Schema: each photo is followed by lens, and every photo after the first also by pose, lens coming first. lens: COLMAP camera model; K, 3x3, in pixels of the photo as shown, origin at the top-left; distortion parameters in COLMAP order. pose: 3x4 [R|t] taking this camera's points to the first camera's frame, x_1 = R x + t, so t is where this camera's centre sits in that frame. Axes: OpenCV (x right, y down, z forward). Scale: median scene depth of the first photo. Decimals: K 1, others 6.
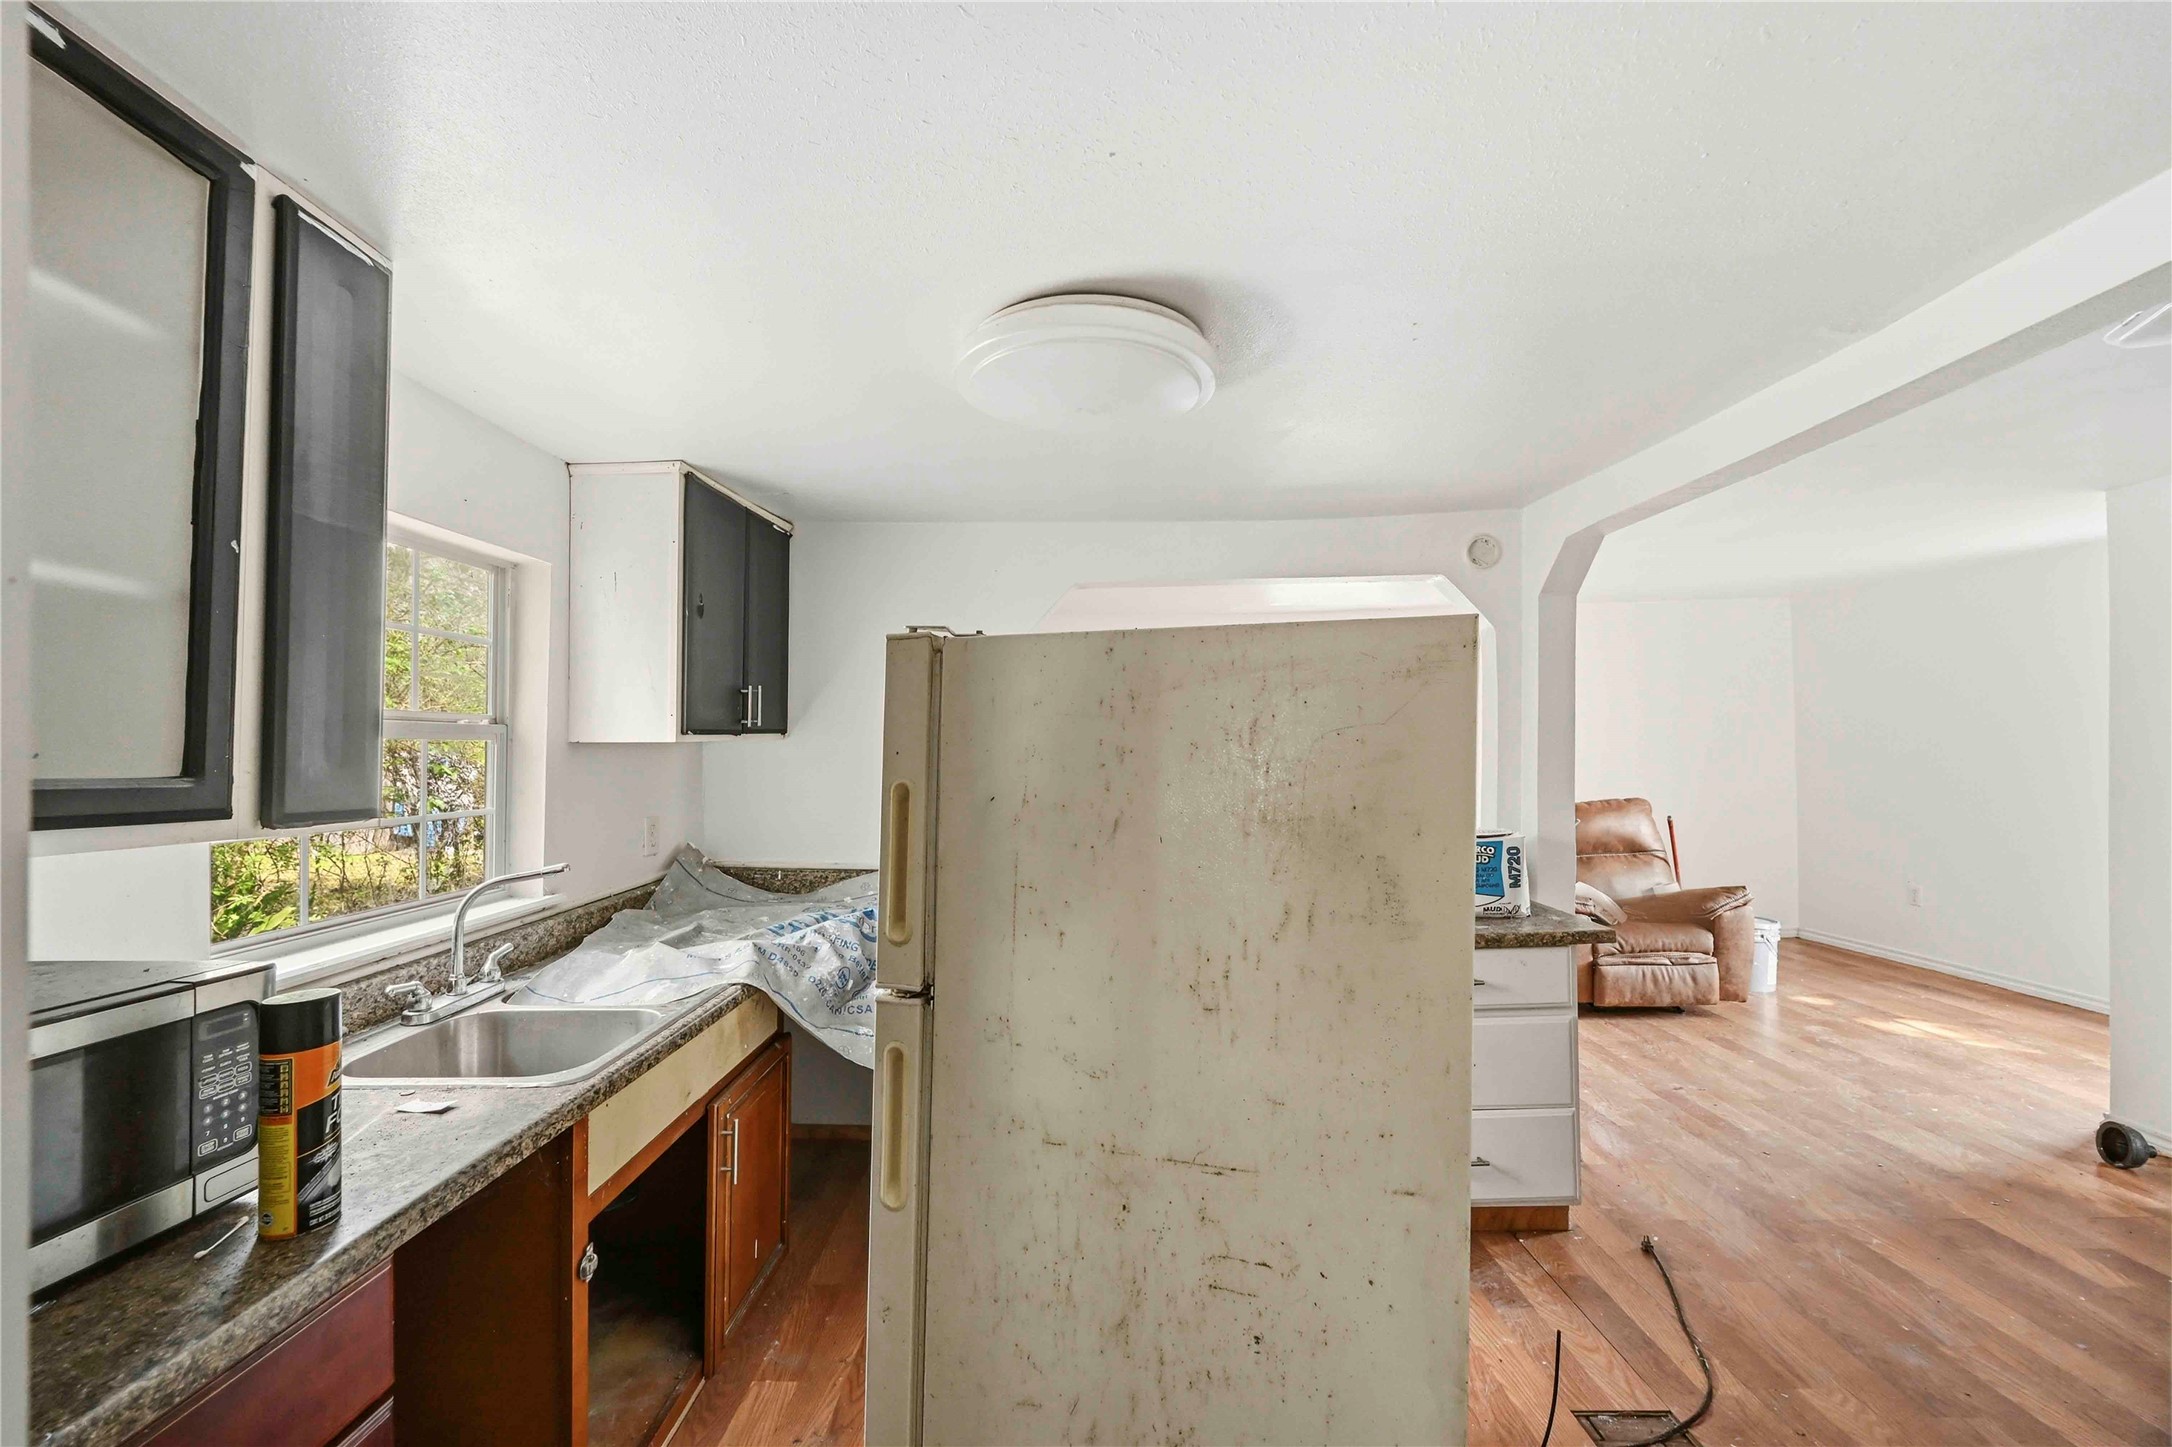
lens RADIAL K [[872.1, 0, 1075.3], [0, 872.1, 722.5], [0, 0, 1]] dist [-0.000949, 0.000040]
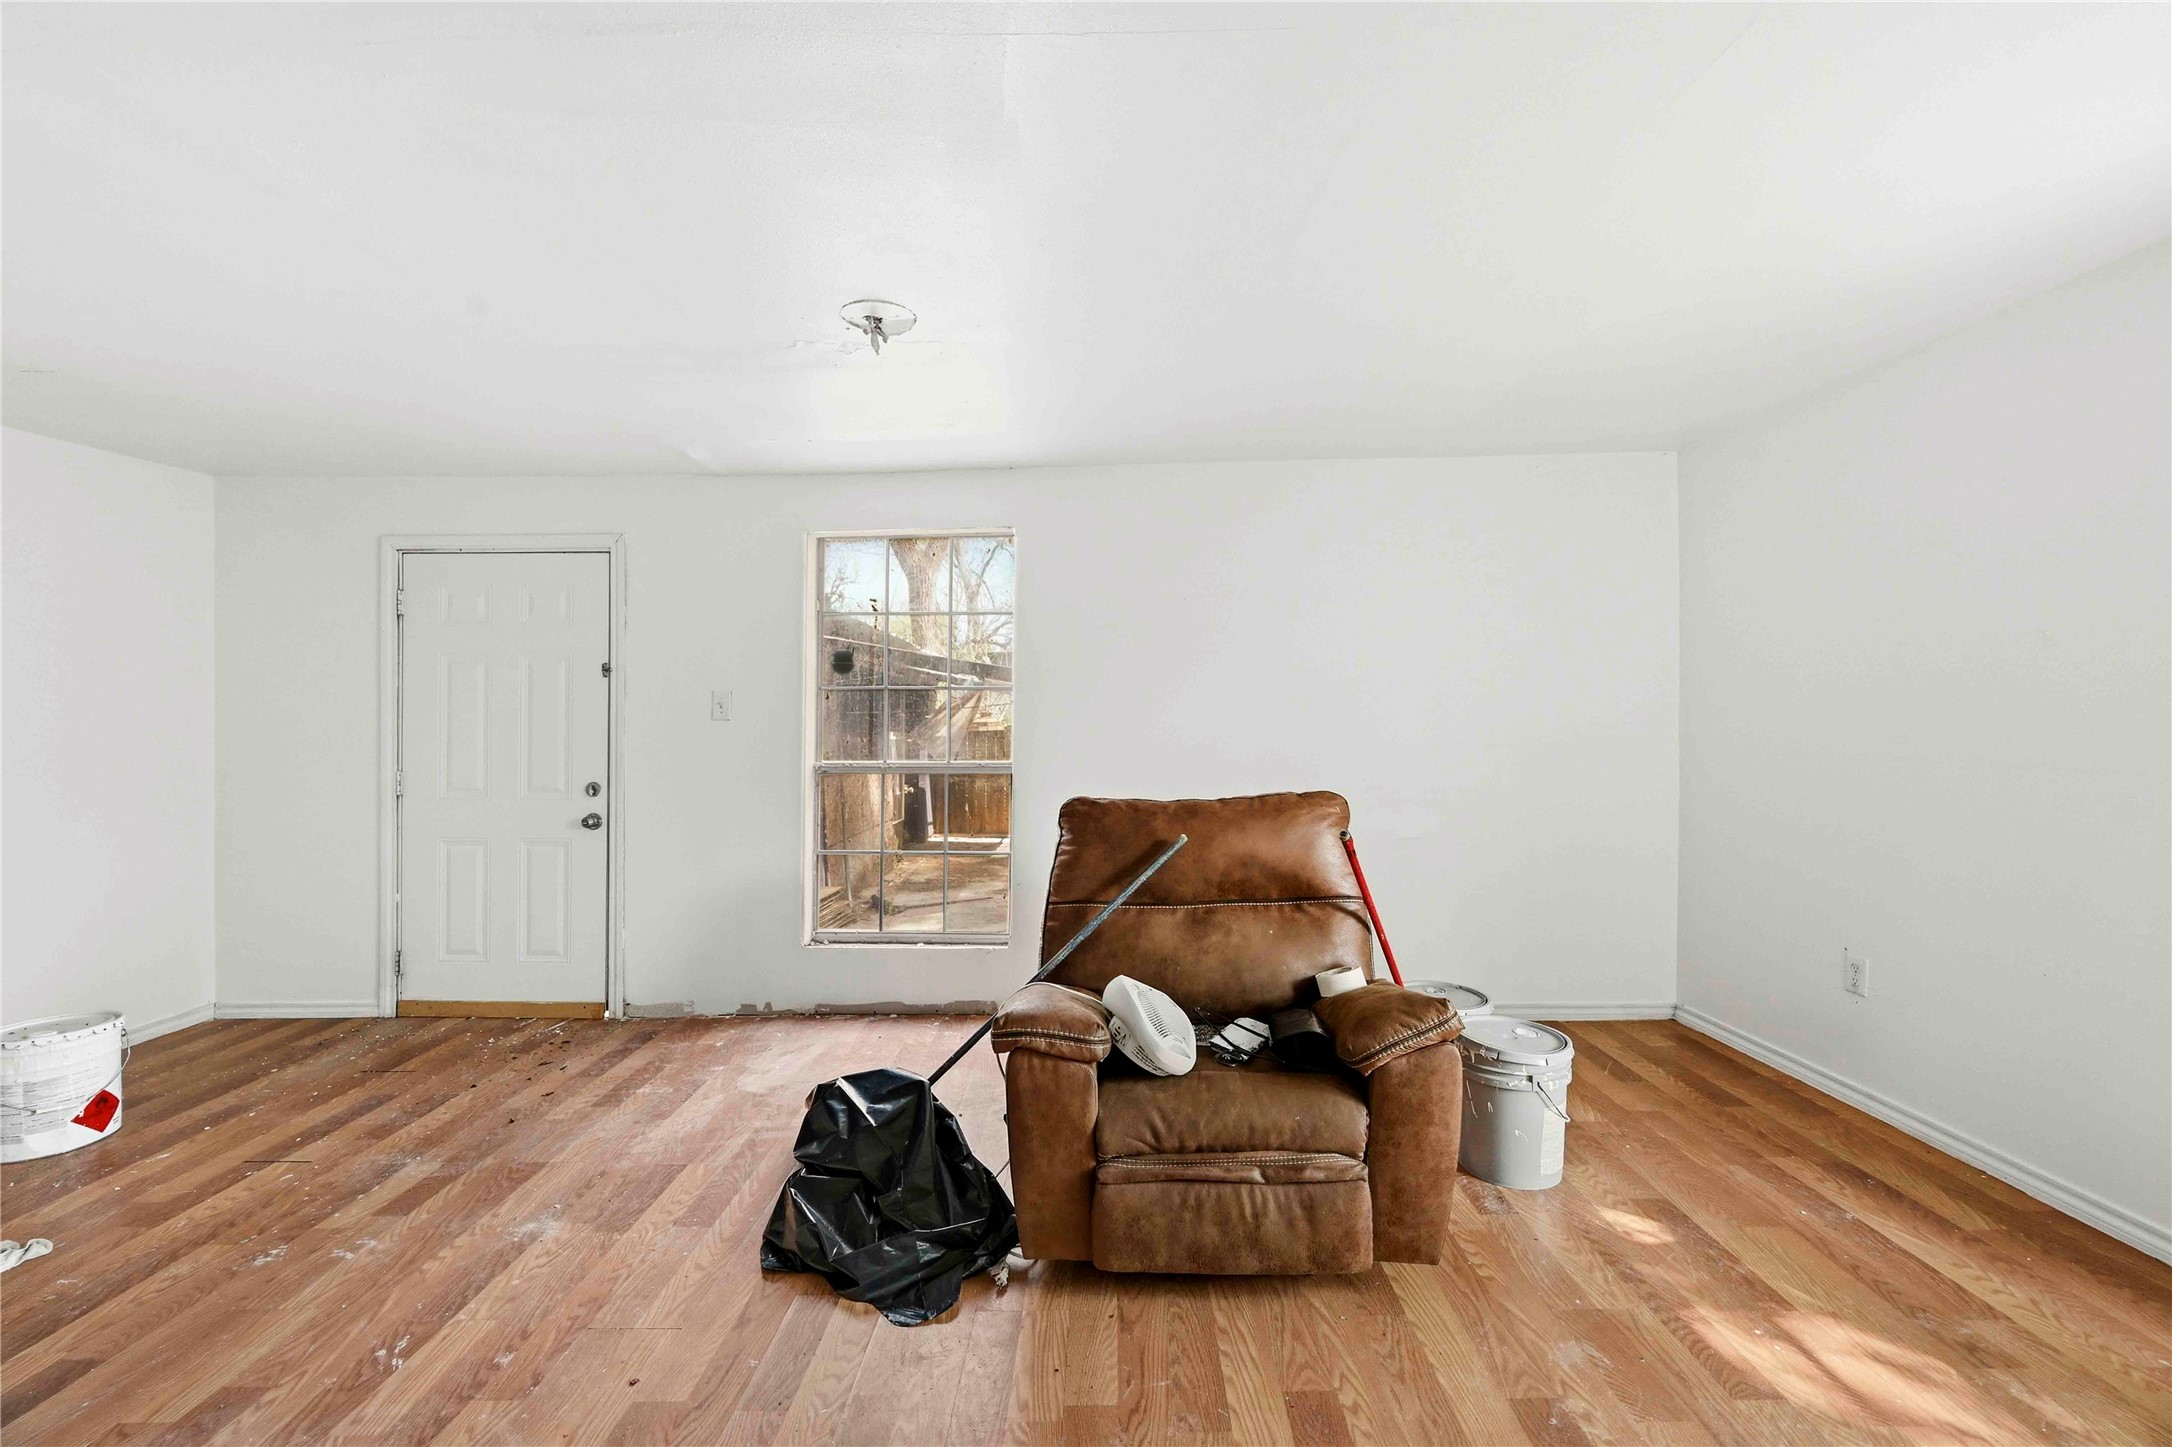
lens RADIAL K [[872.1, 0, 1105.4], [0, 872.1, 716.7], [0, 0, 1]] dist [-0.000949, 0.000040]
pose [[0.999834, 0.010604, 0.014802, 0.596634], [-0.010998, 0.999582, 0.026745, 0.036325], [-0.014512, -0.026903, 0.999533, 0.575737]]
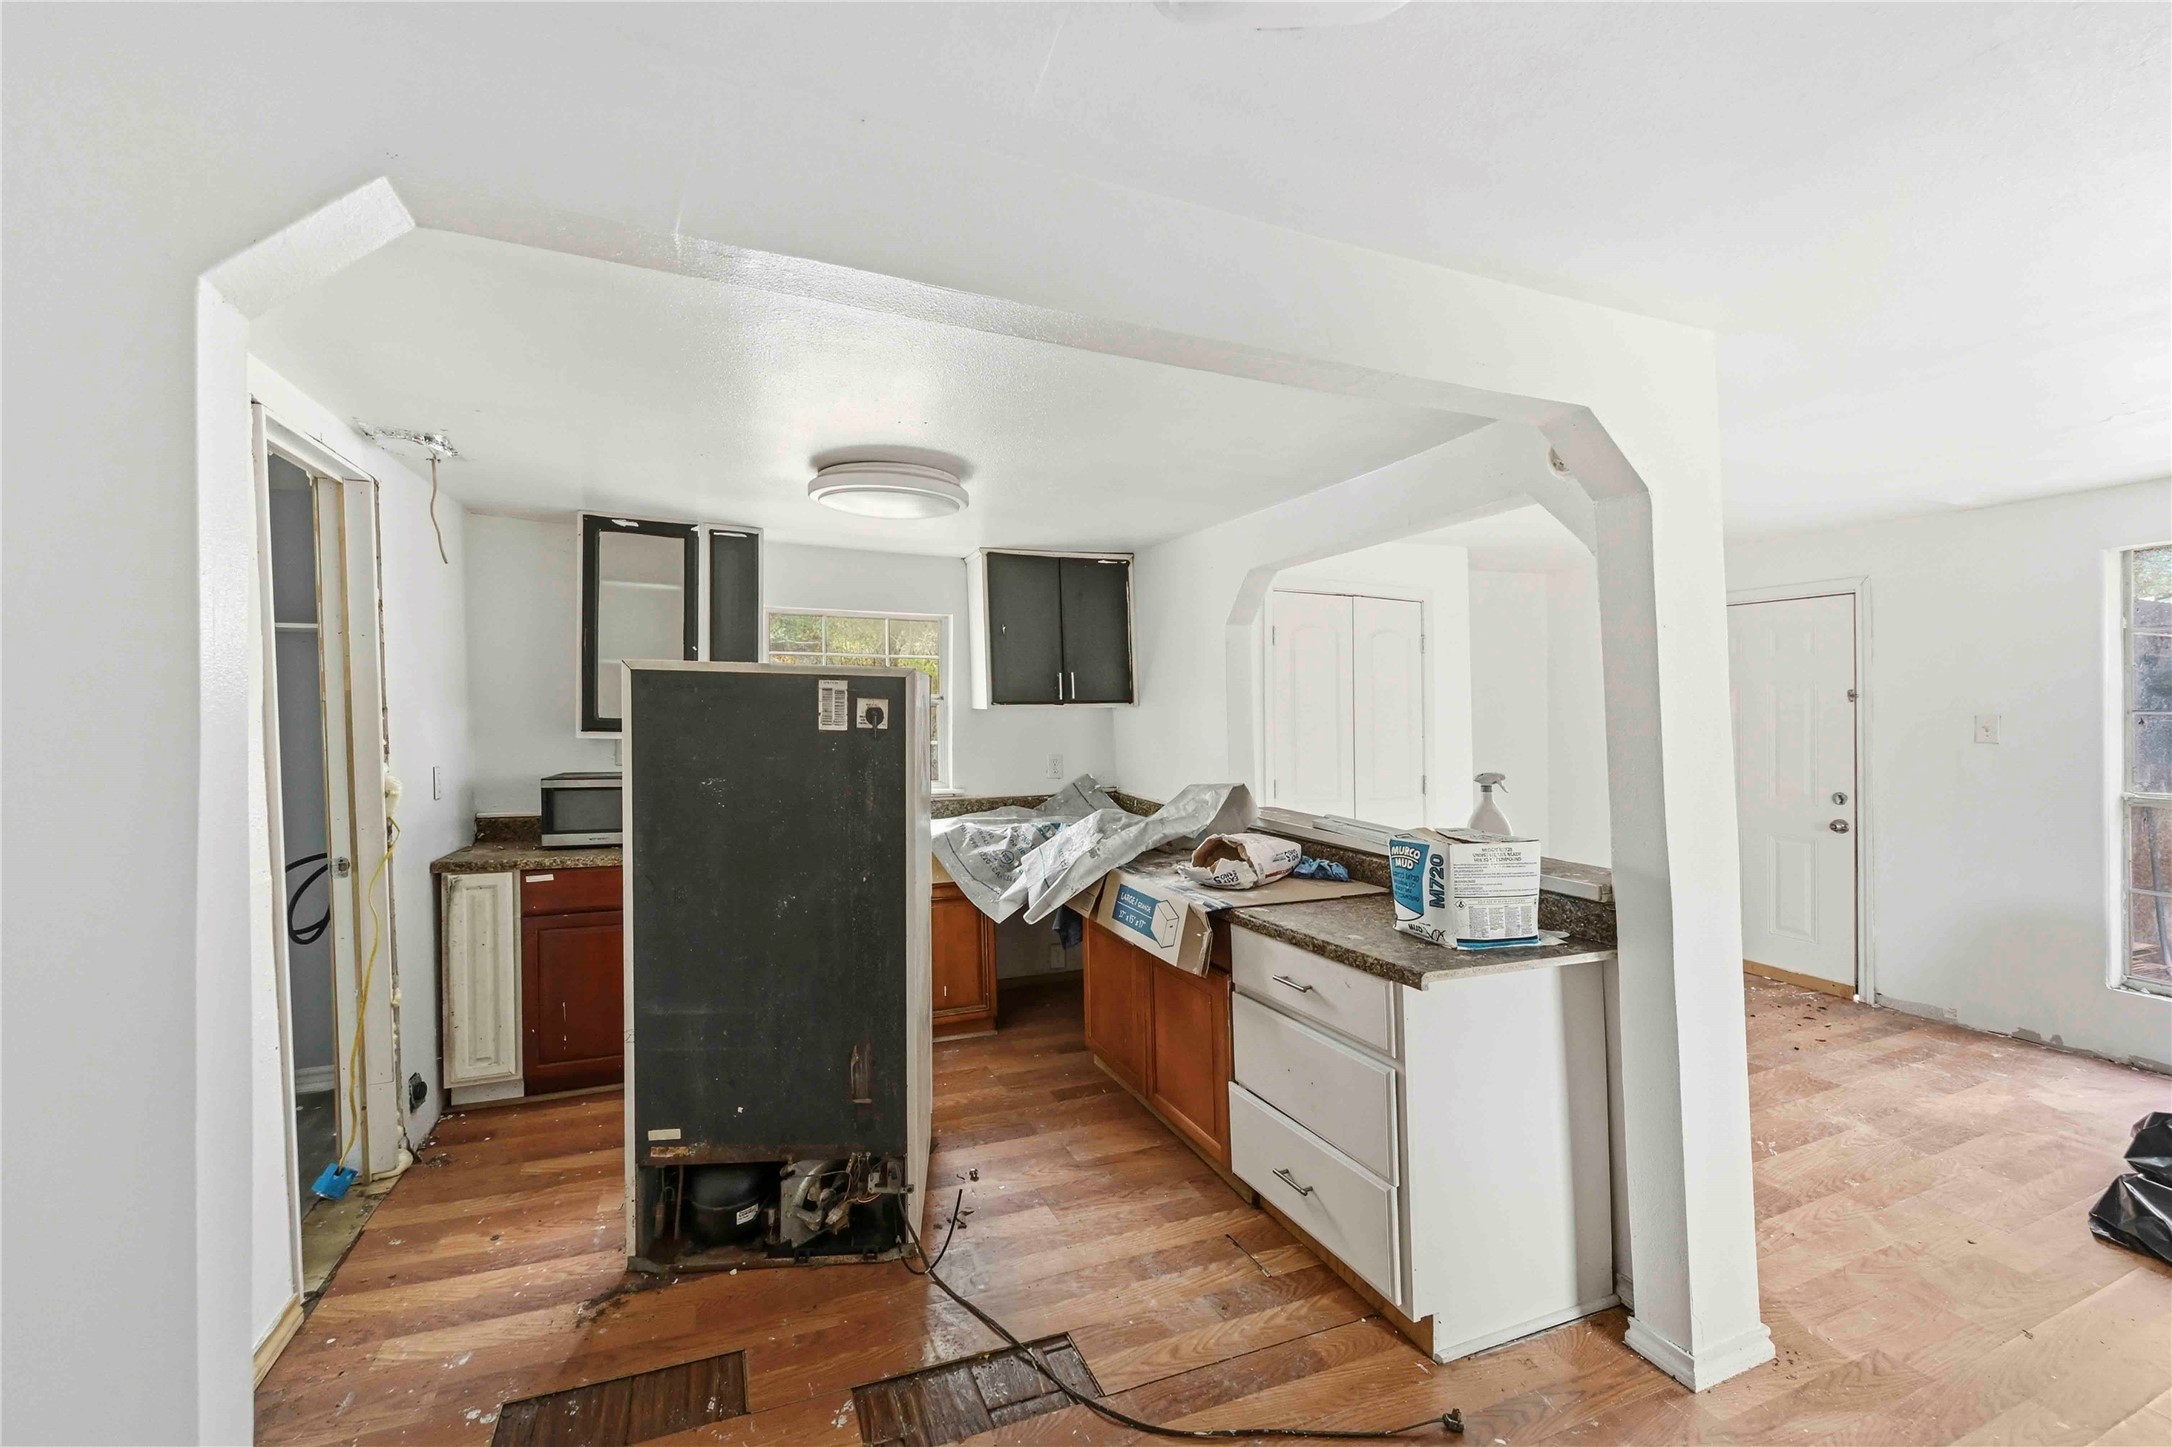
lens RADIAL K [[872.1, 0, 1080.9], [0, 872.1, 693.4], [0, 0, 1]] dist [-0.000949, 0.000040]
pose [[0.405459, -0.007051, -0.914086, 0.665619], [0.022876, 0.999735, 0.002435, -0.005916], [0.913827, -0.021898, 0.405513, 0.245665]]
